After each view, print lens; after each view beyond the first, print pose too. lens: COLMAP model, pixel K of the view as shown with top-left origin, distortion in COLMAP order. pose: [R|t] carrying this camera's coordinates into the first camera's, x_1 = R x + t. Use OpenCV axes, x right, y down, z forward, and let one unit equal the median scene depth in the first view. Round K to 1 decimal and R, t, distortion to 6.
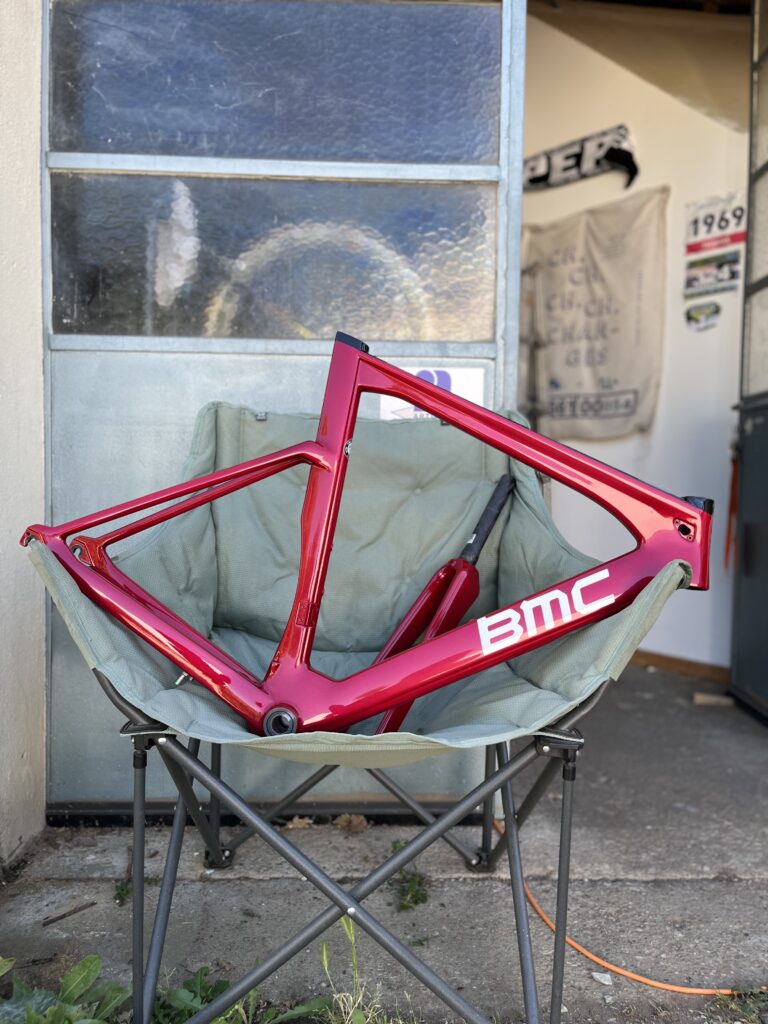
lens RADIAL K [[784.9, 0, 384.3], [0, 784.9, 513.1], [0, 0, 1]] dist [0.077500, -0.127872]
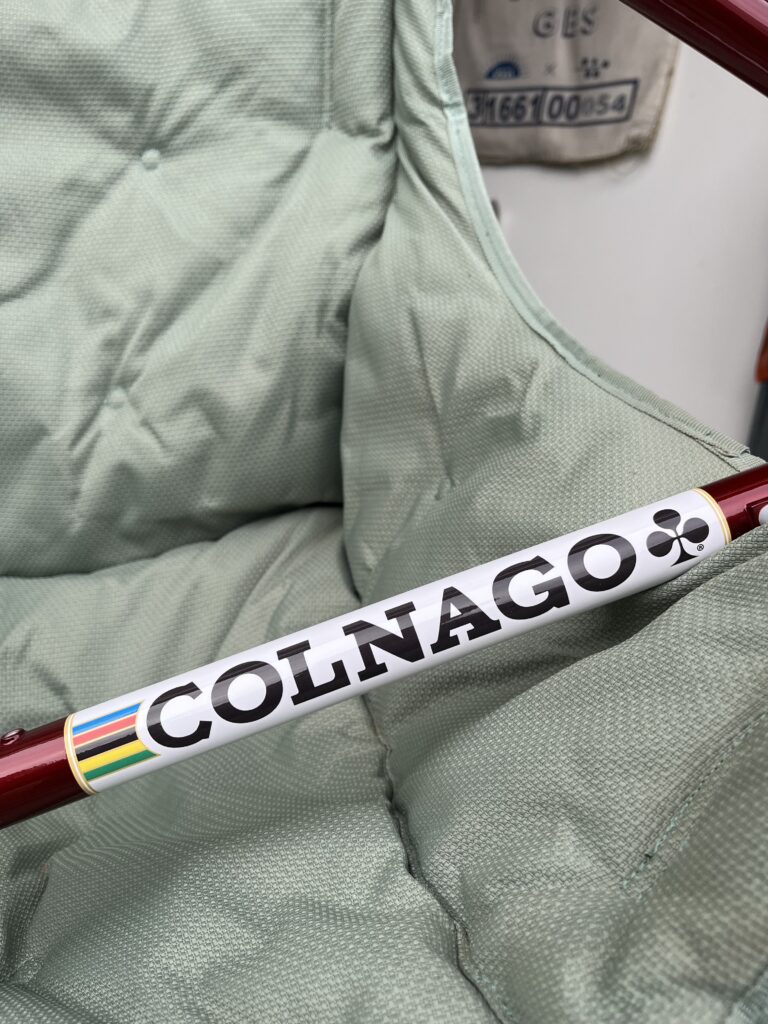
lens RADIAL K [[781.1, 0, 382.6], [0, 781.1, 509.8], [0, 0, 1]] dist [0.075592, -0.118678]
pose [[0.996473, 0.024593, 0.080227, 0.069408], [-0.045471, 0.961802, 0.269943, 0.014726], [-0.070523, -0.272639, 0.959528, 0.297342]]
